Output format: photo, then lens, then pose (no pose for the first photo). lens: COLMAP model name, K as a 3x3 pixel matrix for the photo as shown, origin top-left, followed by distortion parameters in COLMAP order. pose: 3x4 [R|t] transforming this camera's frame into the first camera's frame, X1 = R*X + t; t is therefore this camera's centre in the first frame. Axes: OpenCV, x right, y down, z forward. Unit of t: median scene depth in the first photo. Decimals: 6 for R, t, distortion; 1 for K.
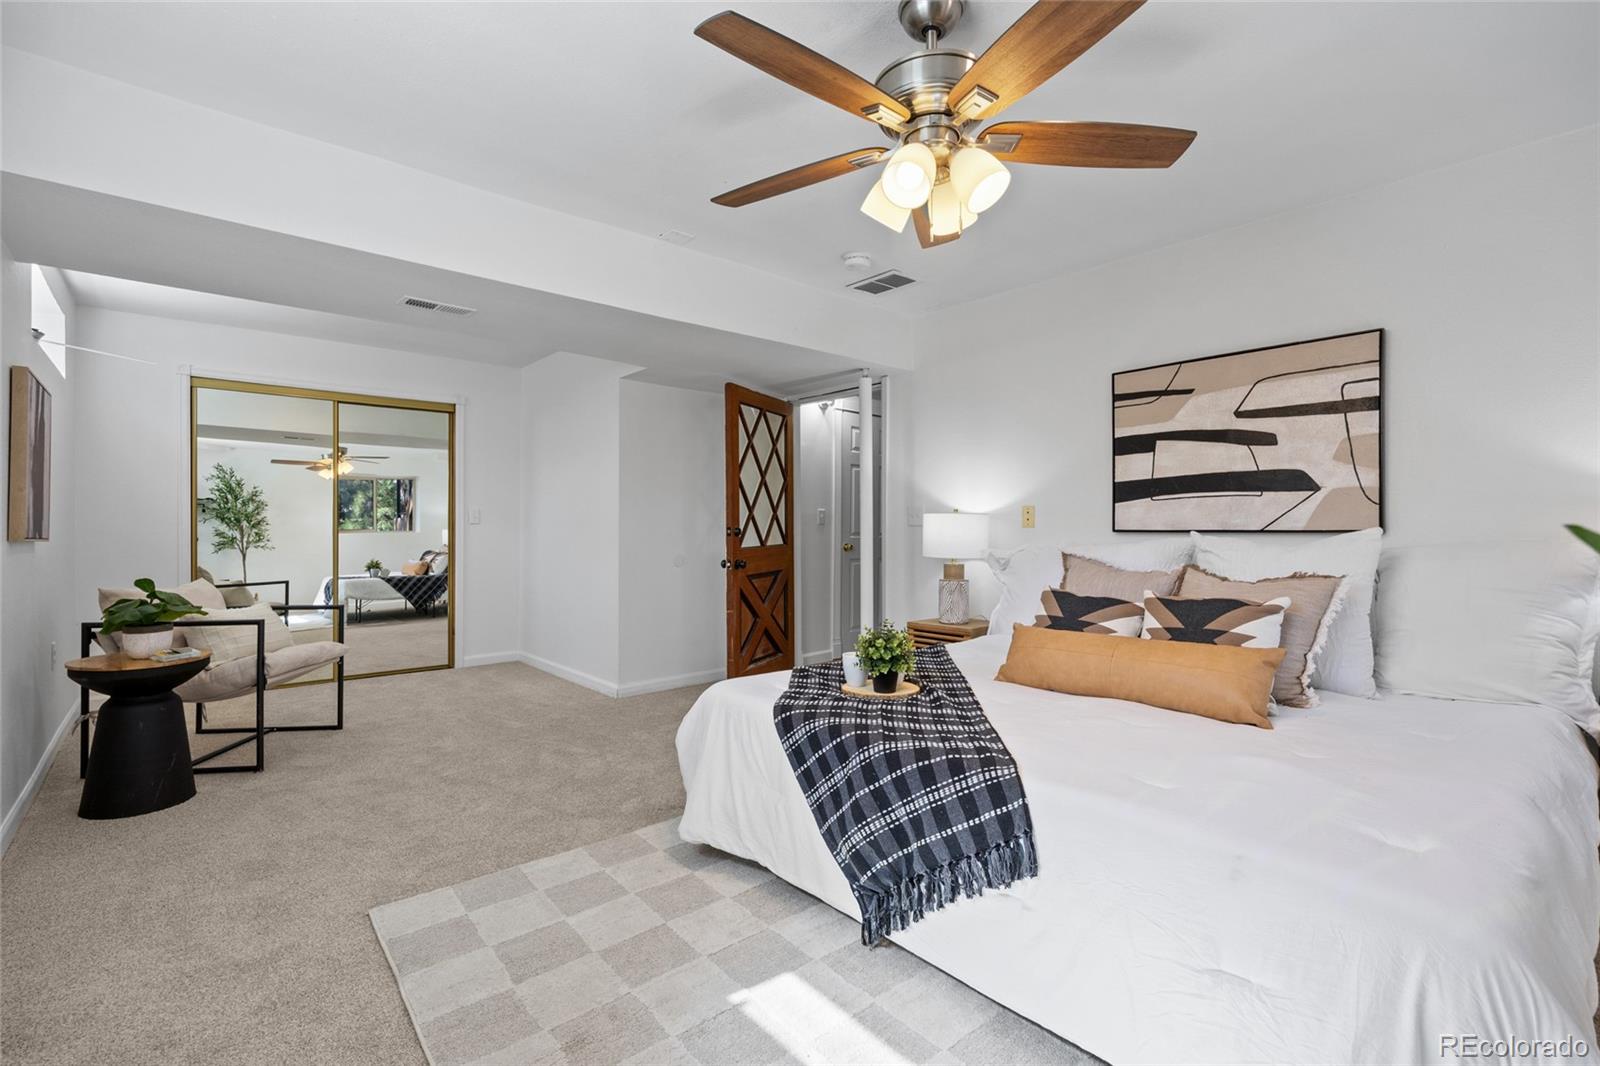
lens RADIAL K [[699.8, 0, 806.0], [0, 699.8, 530.6], [0, 0, 1]] dist [-0.000466, 0.000065]
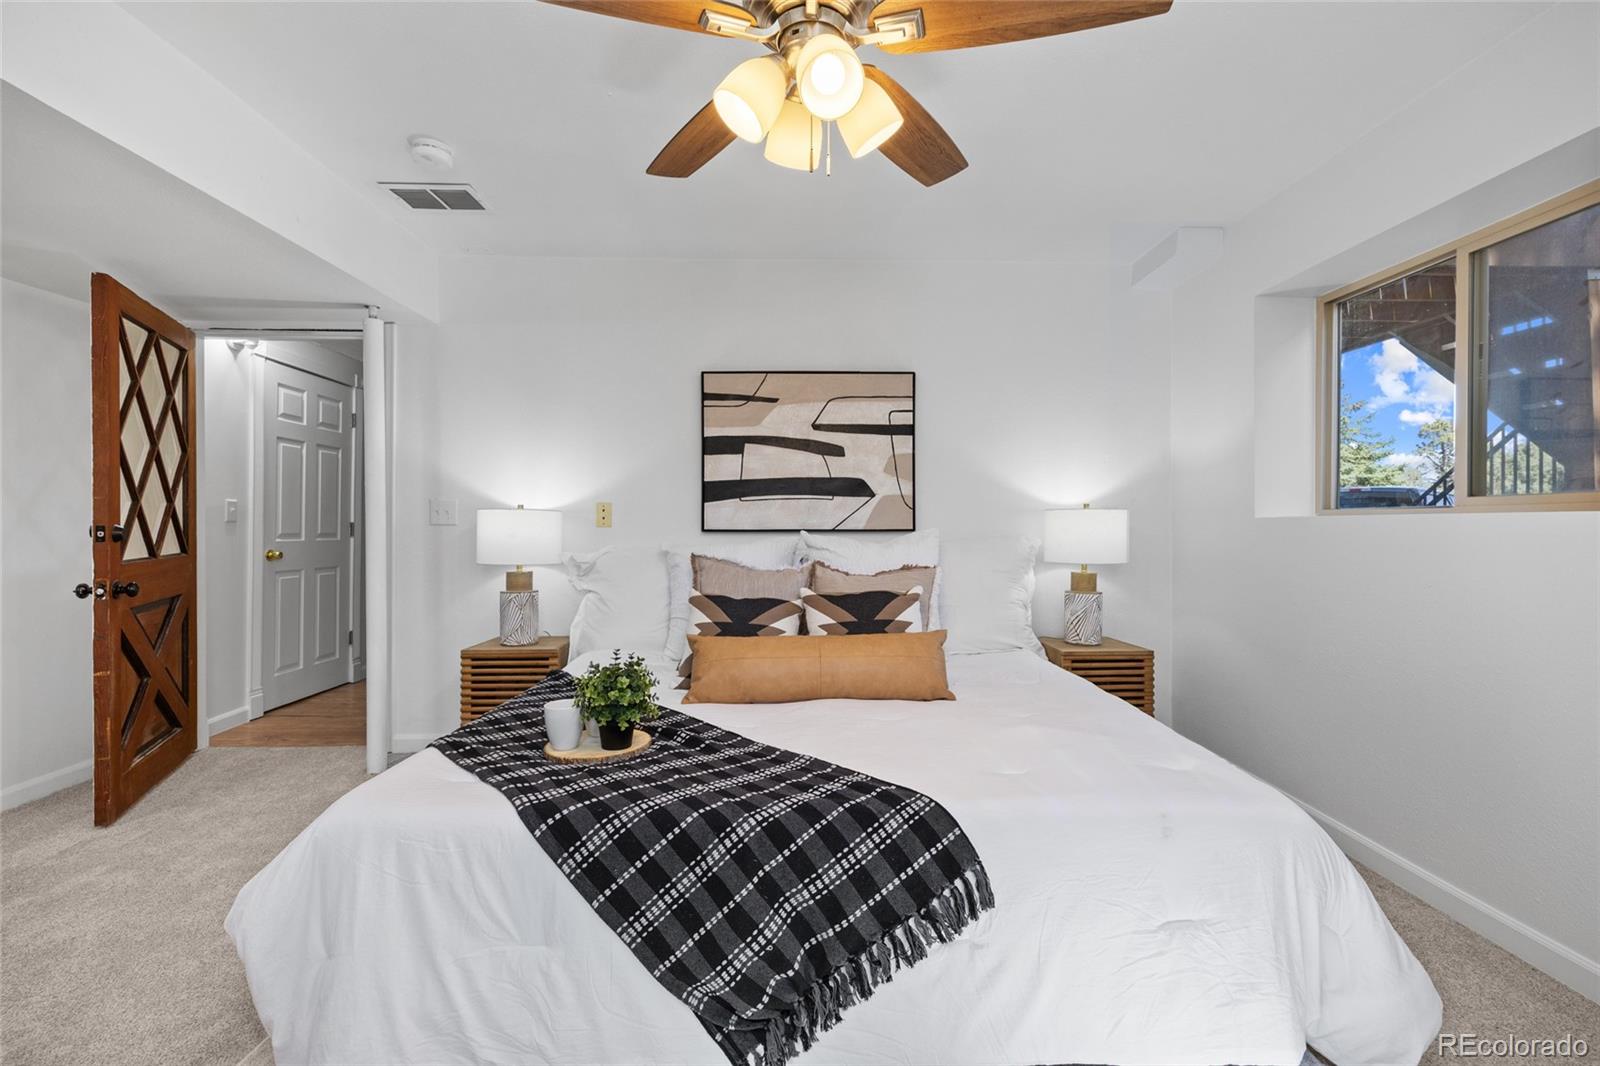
lens RADIAL K [[699.8, 0, 806.0], [0, 699.8, 530.6], [0, 0, 1]] dist [-0.000466, 0.000065]
pose [[0.650134, -0.003245, 0.759813, -0.229247], [0.003056, 0.999994, 0.001656, -0.000756], [-0.759814, 0.001246, 0.650140, 0.257070]]
